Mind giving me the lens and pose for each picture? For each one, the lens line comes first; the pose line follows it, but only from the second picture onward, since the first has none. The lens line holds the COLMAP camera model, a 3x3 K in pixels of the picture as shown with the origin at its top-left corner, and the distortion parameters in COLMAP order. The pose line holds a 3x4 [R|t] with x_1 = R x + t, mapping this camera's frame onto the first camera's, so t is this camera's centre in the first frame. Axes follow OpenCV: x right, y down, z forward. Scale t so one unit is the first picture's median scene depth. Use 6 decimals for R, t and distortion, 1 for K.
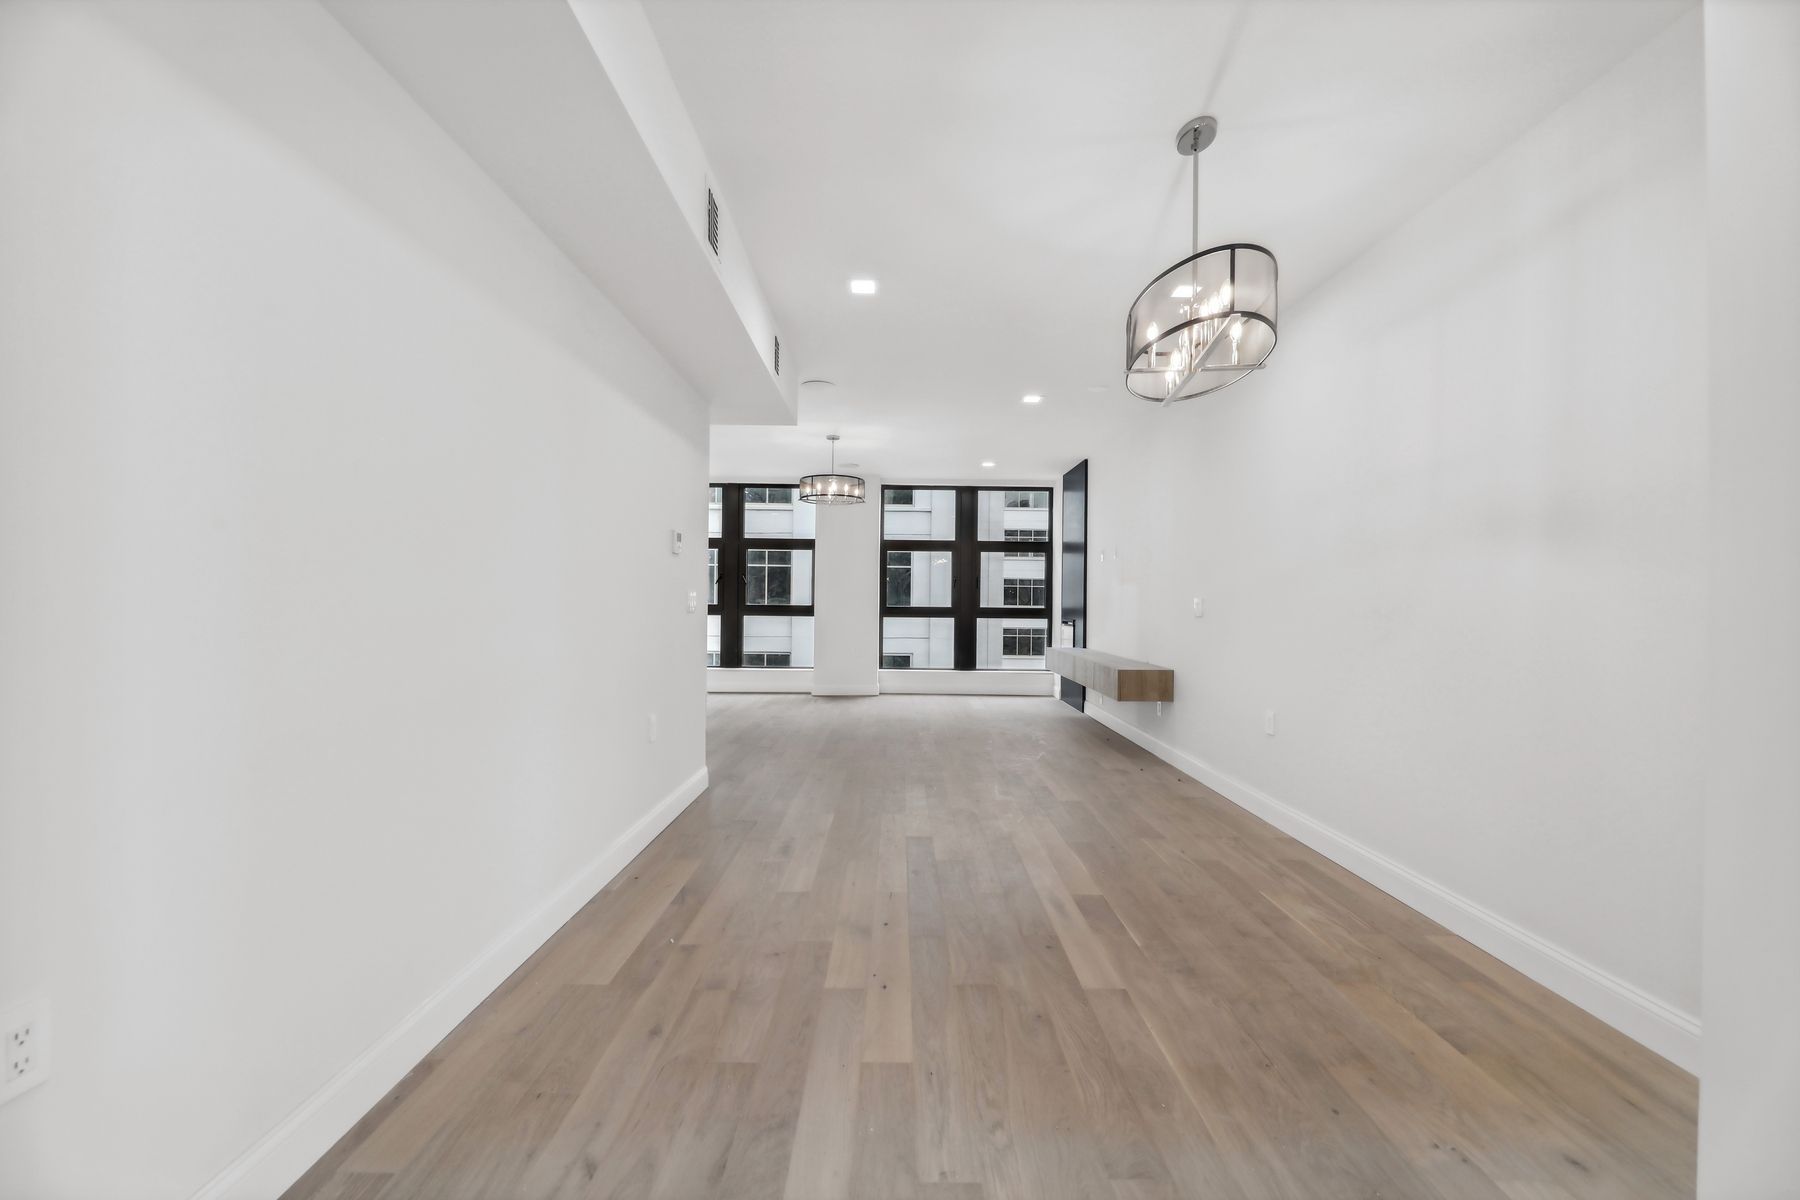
lens RADIAL K [[735.5, 0, 896.3], [0, 735.5, 596.8], [0, 0, 1]] dist [0.000864, -0.003737]
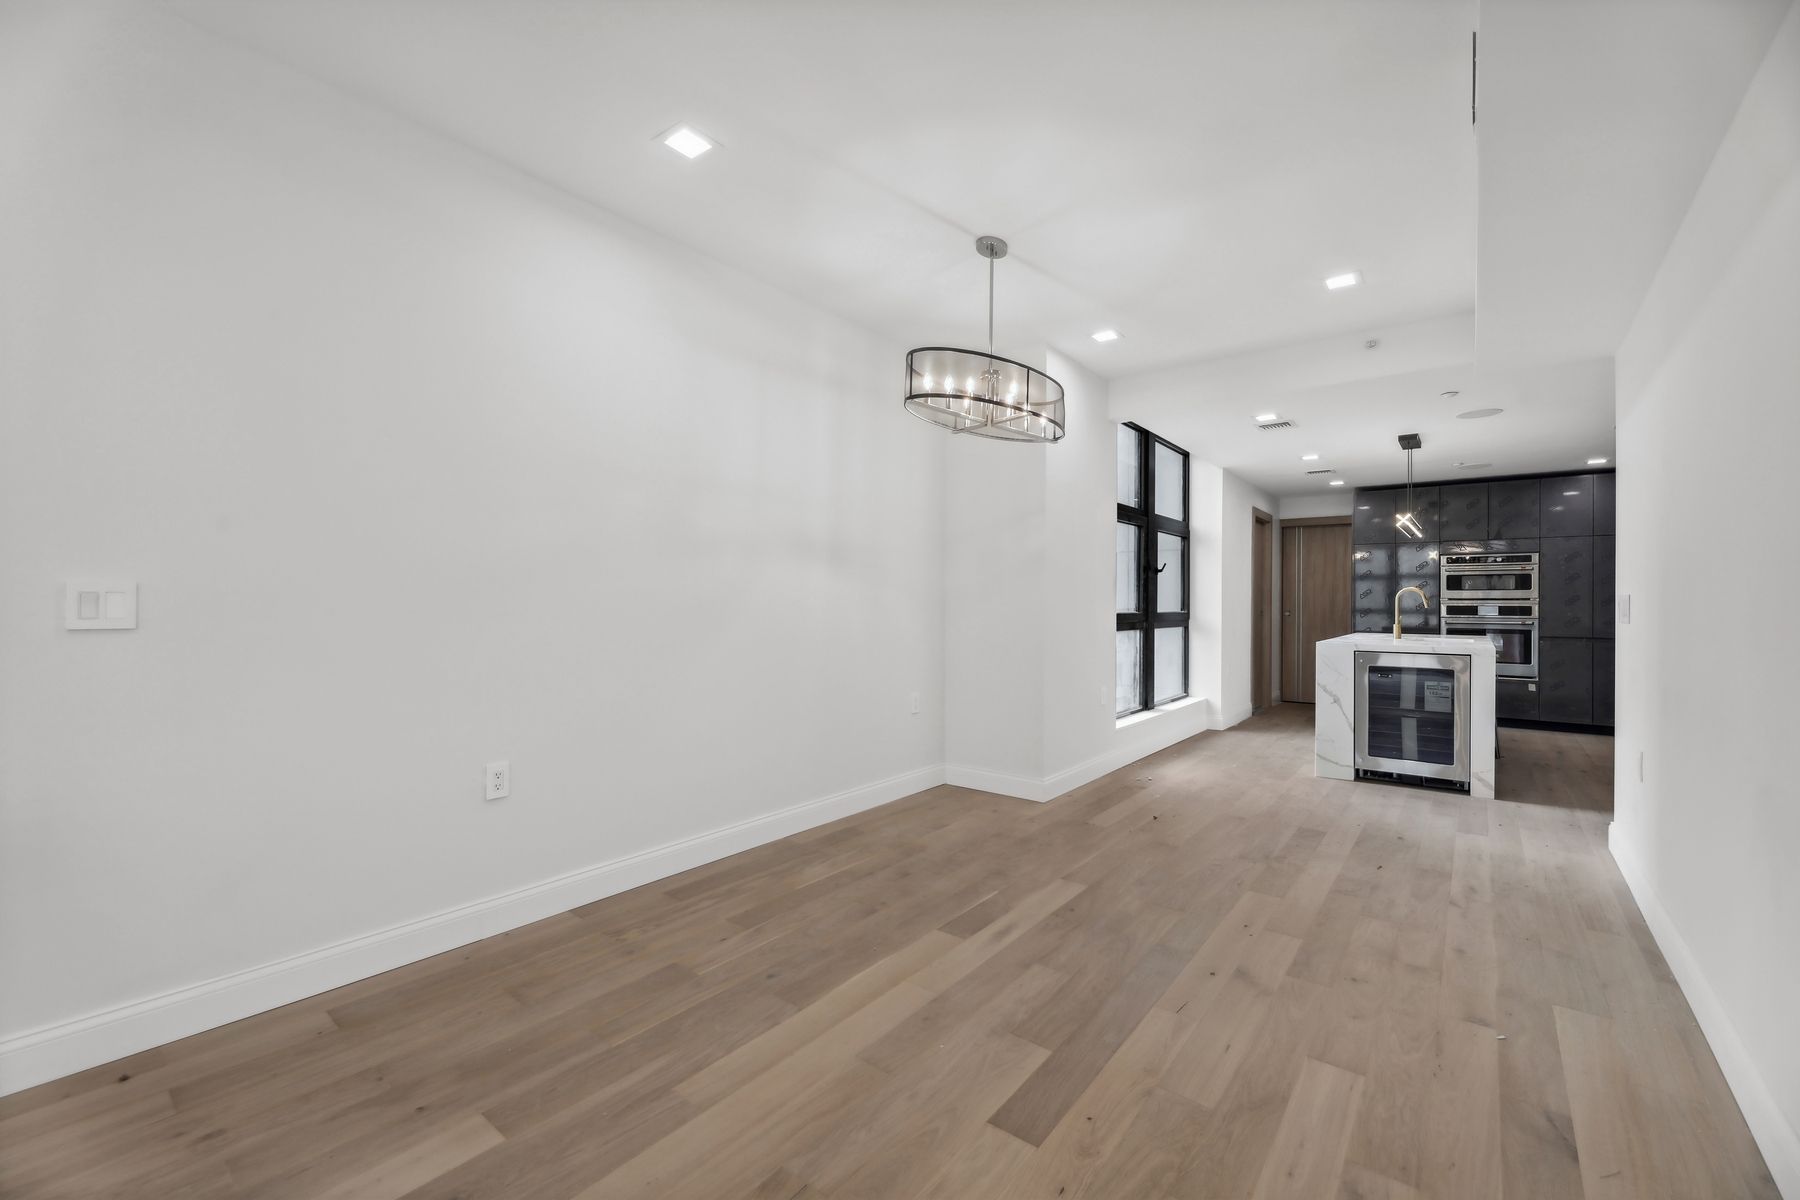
lens RADIAL K [[735.5, 0, 895.4], [0, 735.5, 601.7], [0, 0, 1]] dist [0.000864, -0.003737]
pose [[-0.785330, -0.013571, 0.618928, -0.115684], [-0.018346, 0.999831, -0.001355, 0.004983], [-0.618805, -0.012419, -0.785447, 0.881552]]
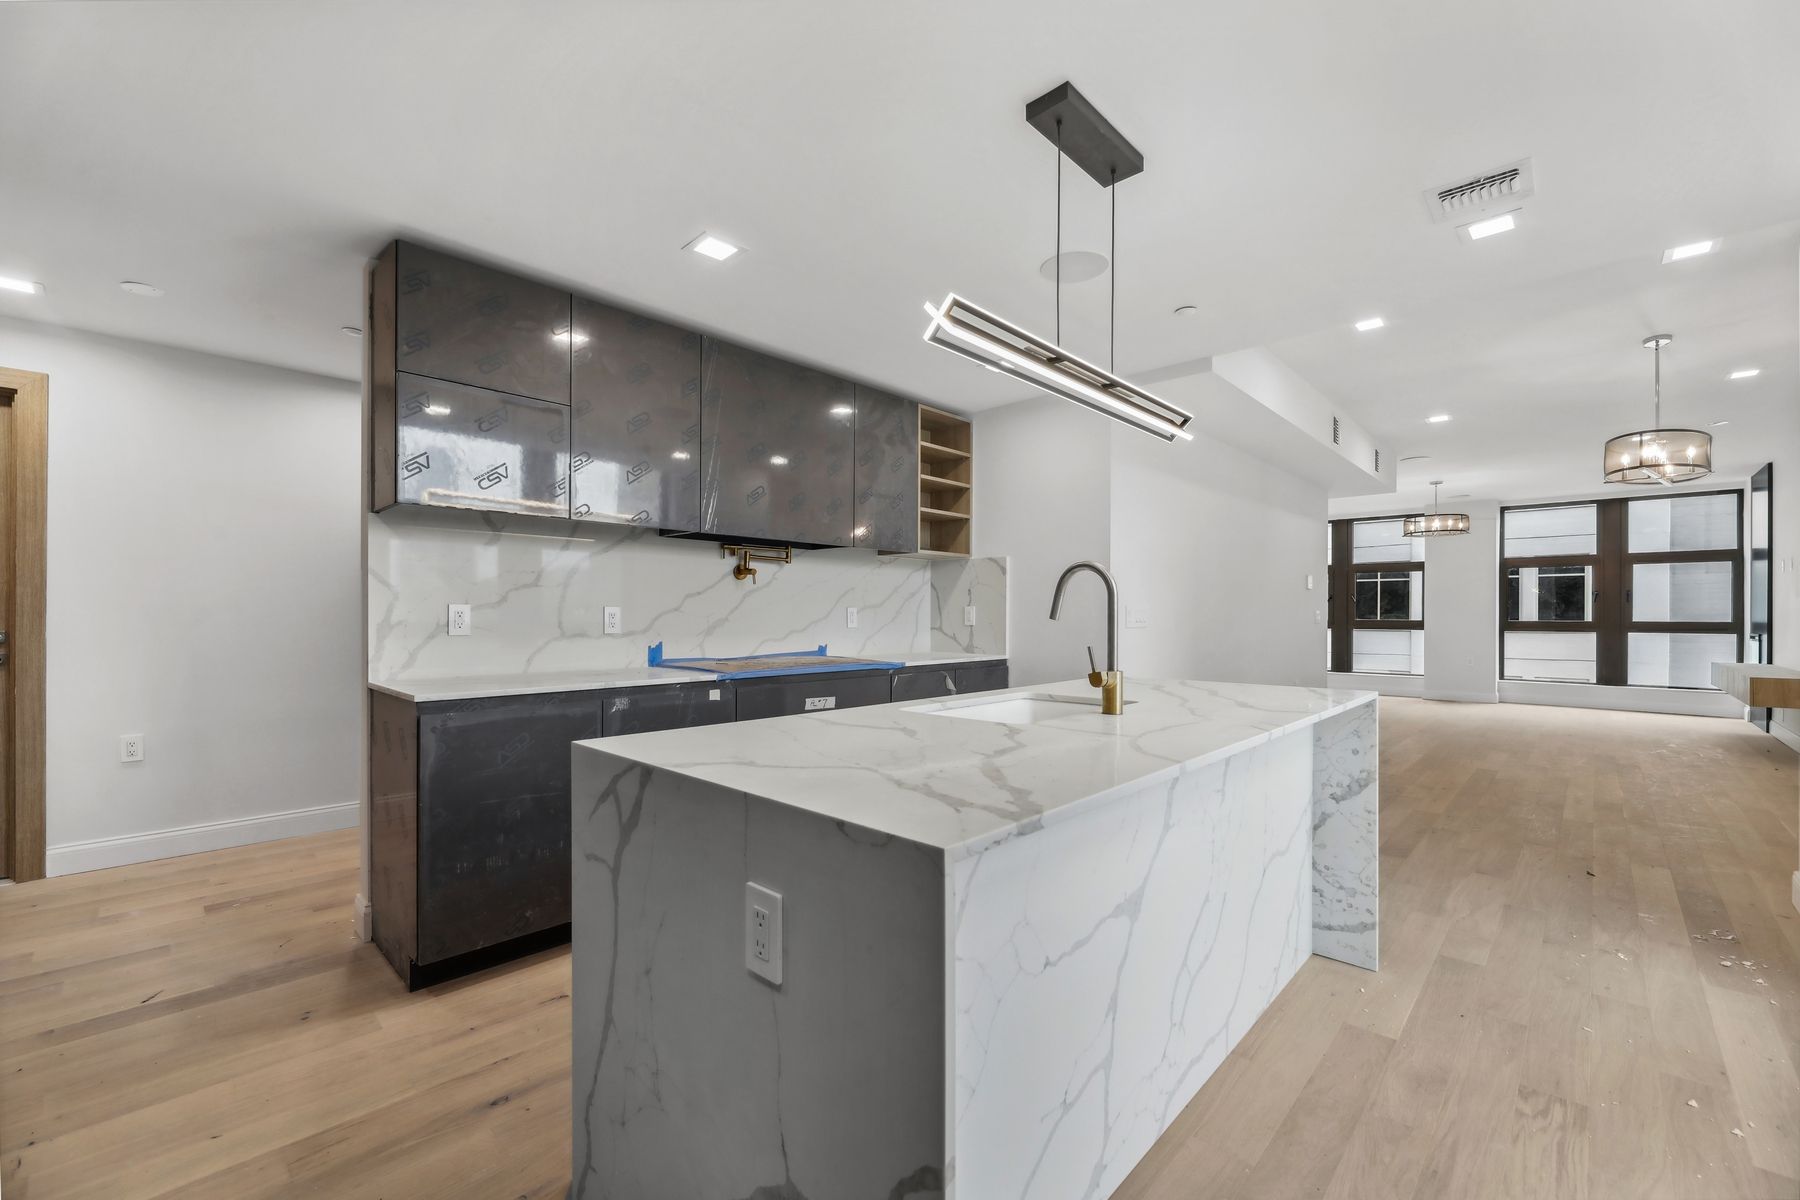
lens RADIAL K [[735.5, 0, 895.6], [0, 735.5, 614.5], [0, 0, 1]] dist [0.000864, -0.003737]
pose [[0.725504, -0.008466, -0.688165, 0.120214], [0.009532, 0.999952, -0.002252, -0.003813], [0.688152, -0.004926, 0.725550, -0.604382]]
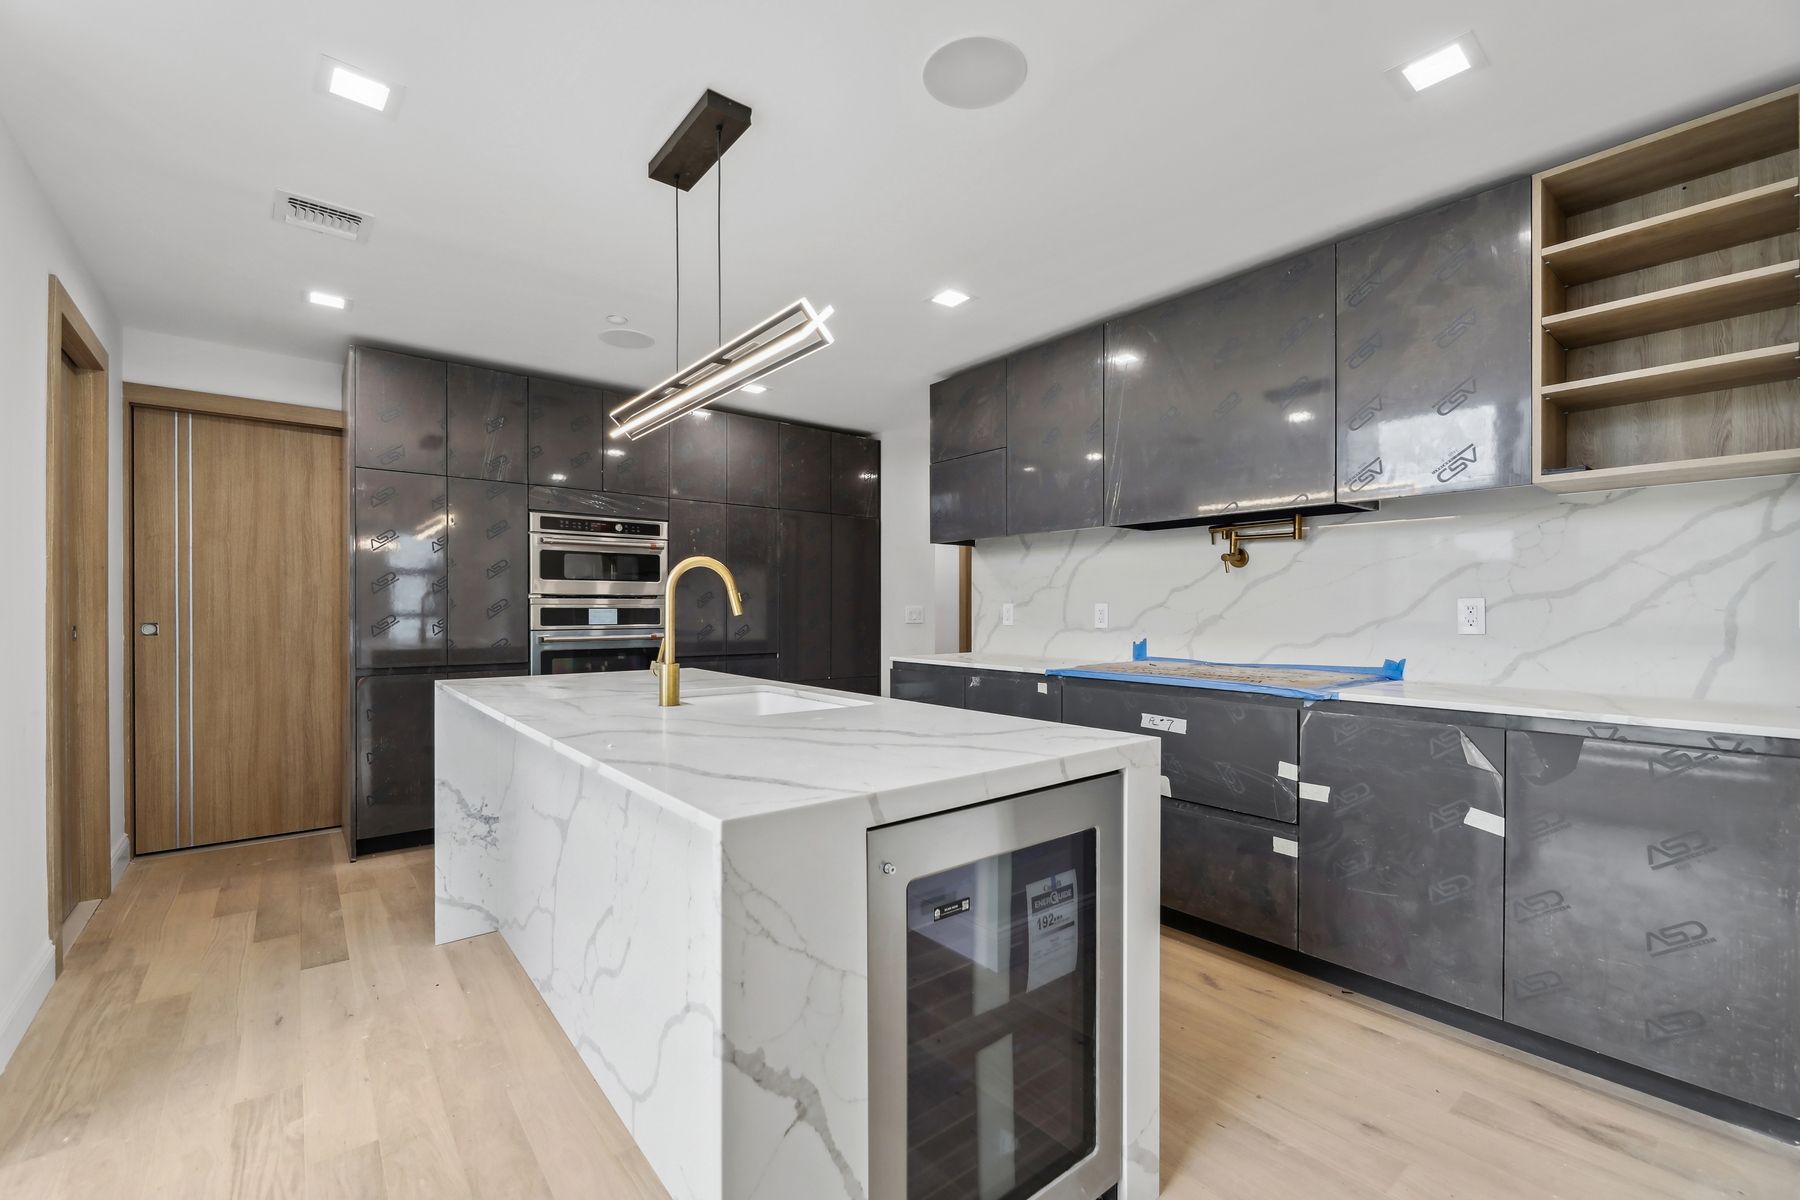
lens RADIAL K [[762.0, 0, 898.3], [0, 762.0, 615.2], [0, 0, 1]] dist [0.001924, -0.000595]
pose [[-0.781574, -0.007458, -0.623768, 0.101016], [-0.006214, 0.999972, -0.004170, 0.000242], [0.623782, 0.000617, -0.781598, 0.037798]]
